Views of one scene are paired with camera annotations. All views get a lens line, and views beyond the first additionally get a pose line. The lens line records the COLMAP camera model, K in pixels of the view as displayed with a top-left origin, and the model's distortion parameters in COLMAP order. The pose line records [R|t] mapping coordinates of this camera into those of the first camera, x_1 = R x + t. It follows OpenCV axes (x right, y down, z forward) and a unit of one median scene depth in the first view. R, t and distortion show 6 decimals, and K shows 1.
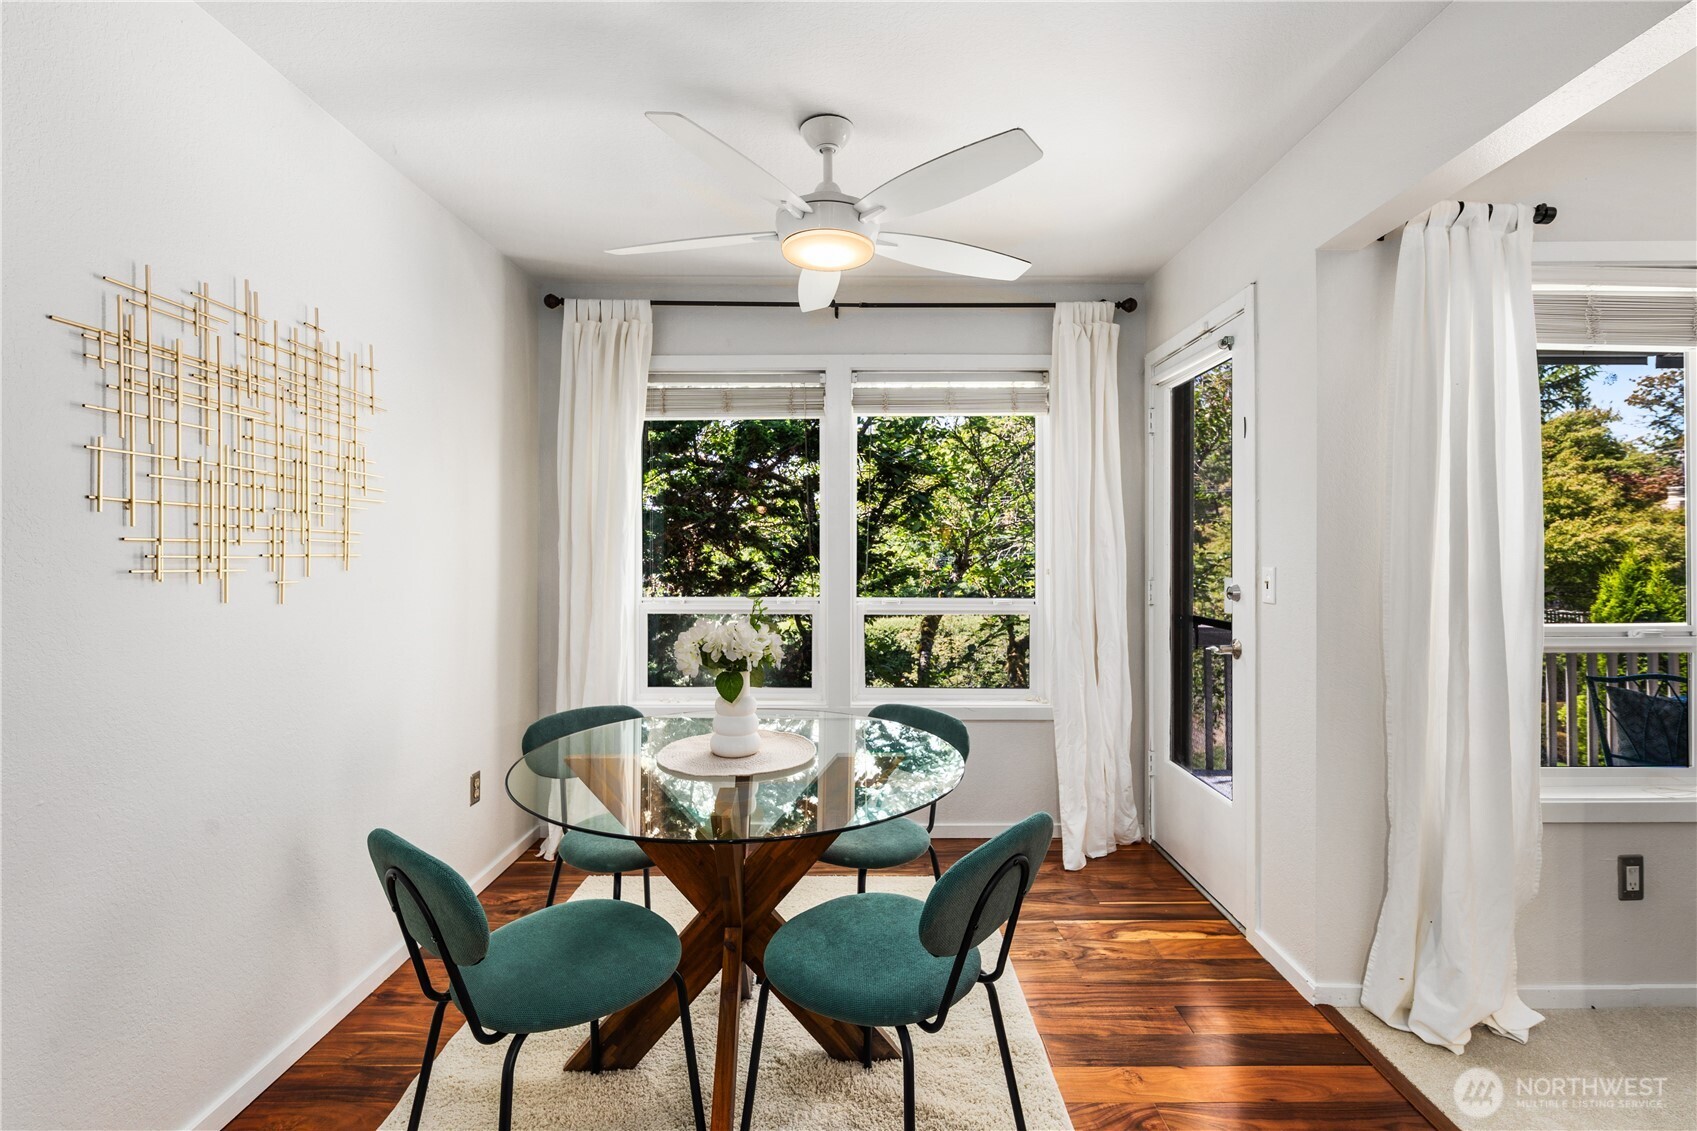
lens RADIAL K [[748.3, 0, 846.3], [0, 748.3, 551.8], [0, 0, 1]] dist [0.002428, -0.002097]
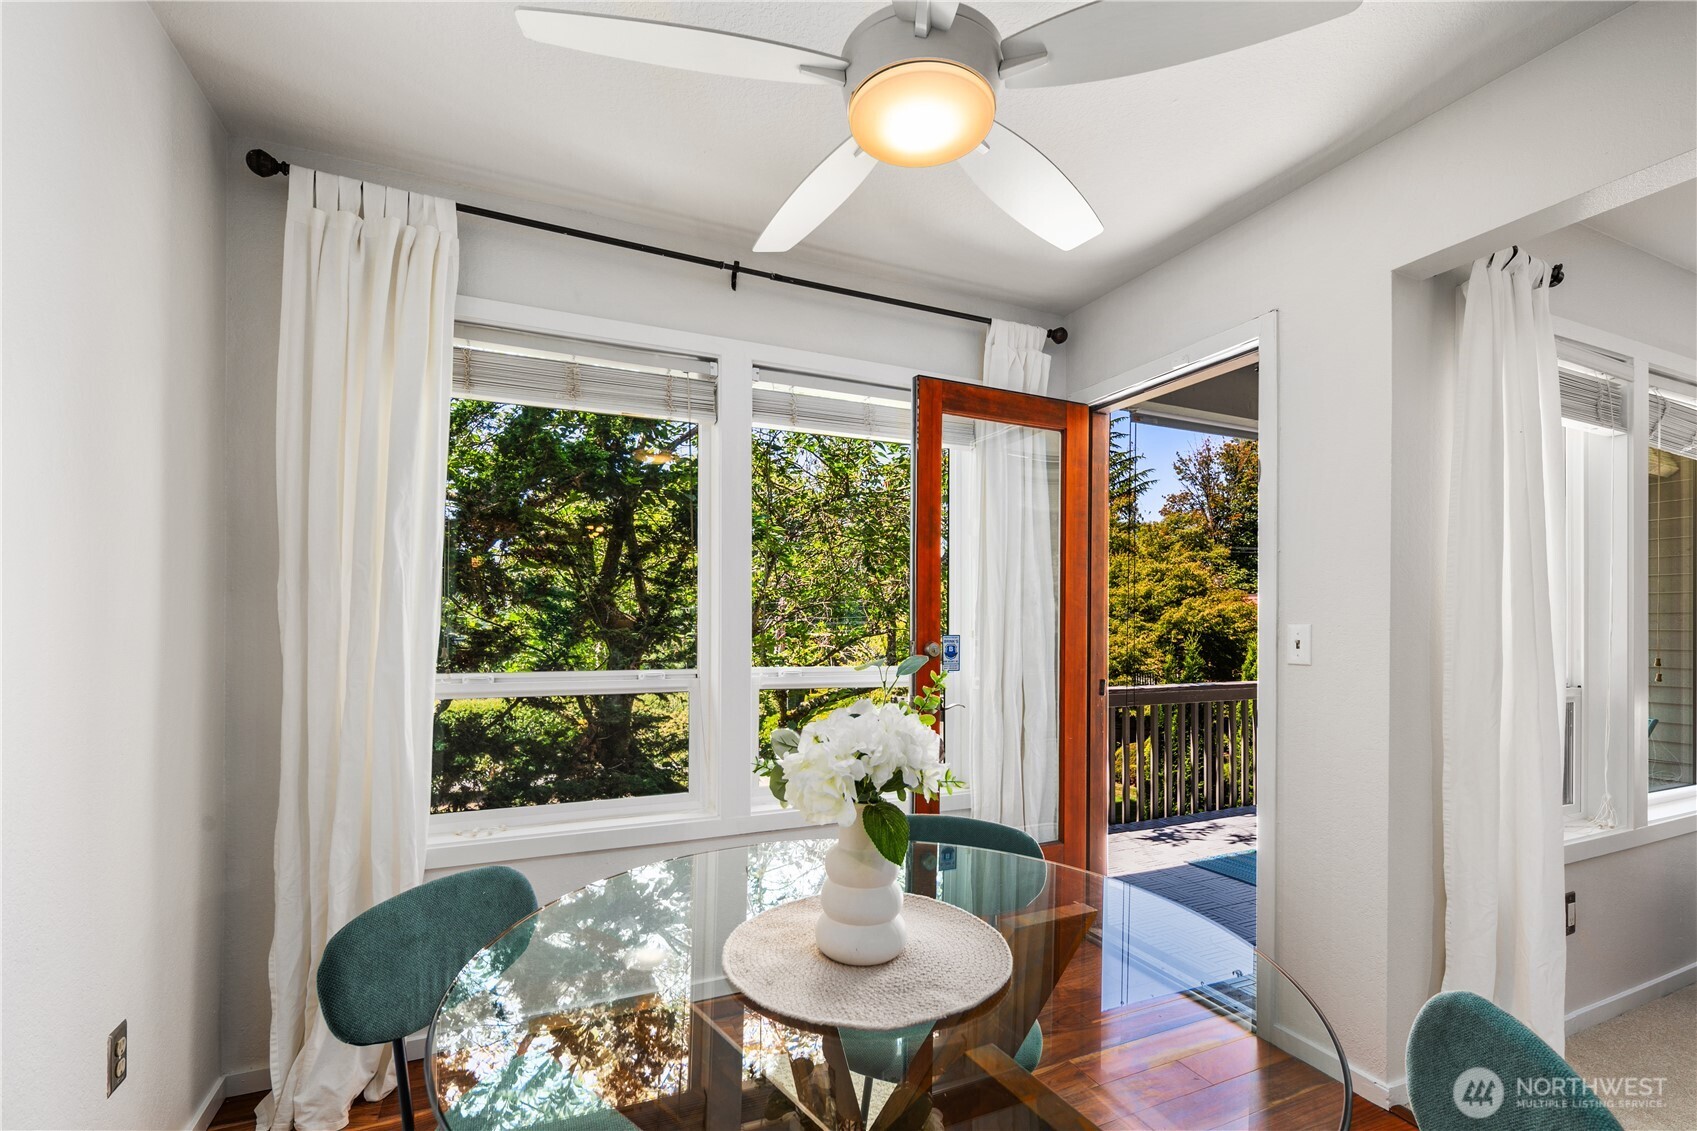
lens RADIAL K [[748.3, 0, 847.5], [0, 748.3, 625.3], [0, 0, 1]] dist [0.002428, -0.002097]
pose [[0.910784, 0.005392, 0.412848, -0.220208], [-0.006578, 0.999977, 0.001452, 0.016806], [-0.412831, -0.004038, 0.910799, 0.289342]]
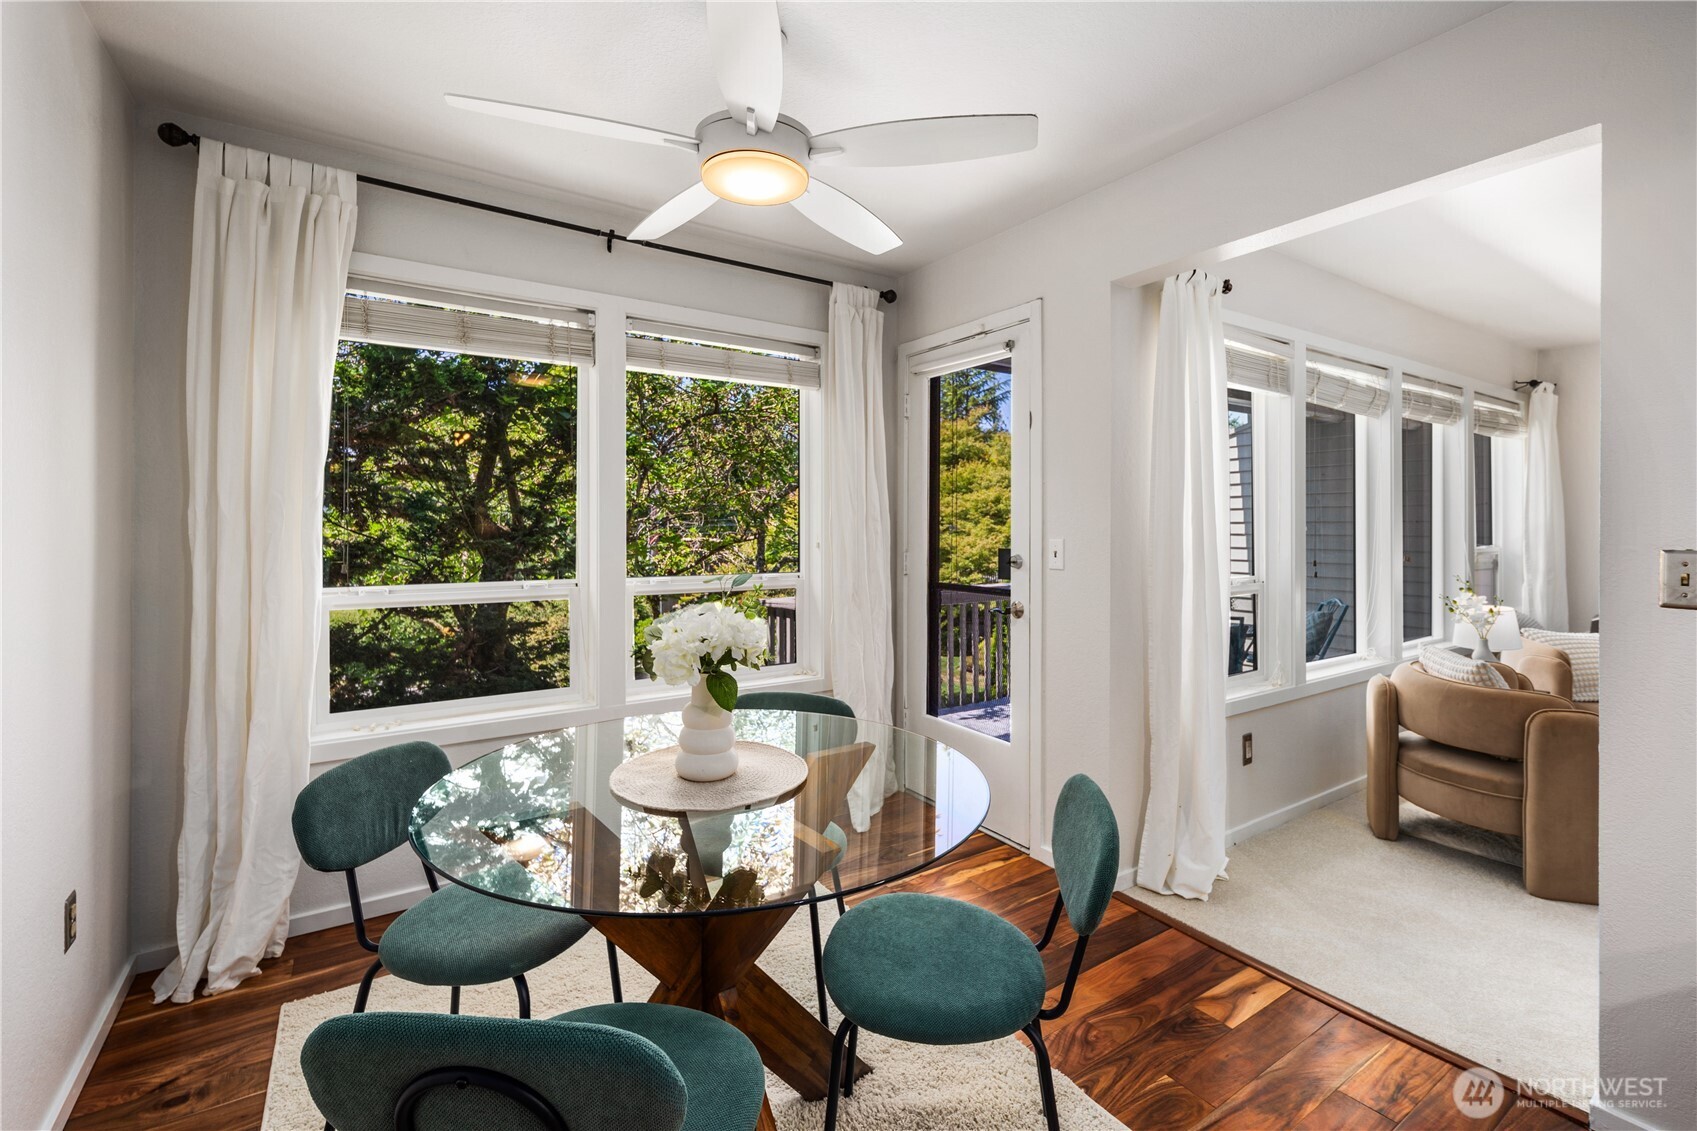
lens RADIAL K [[748.3, 0, 849.2], [0, 748.3, 525.6], [0, 0, 1]] dist [0.002428, -0.002097]
pose [[0.829909, 0.003018, 0.557890, -0.270037], [-0.003174, 0.999995, -0.000688, 0.000322], [-0.557889, -0.001200, 0.829914, 0.140209]]
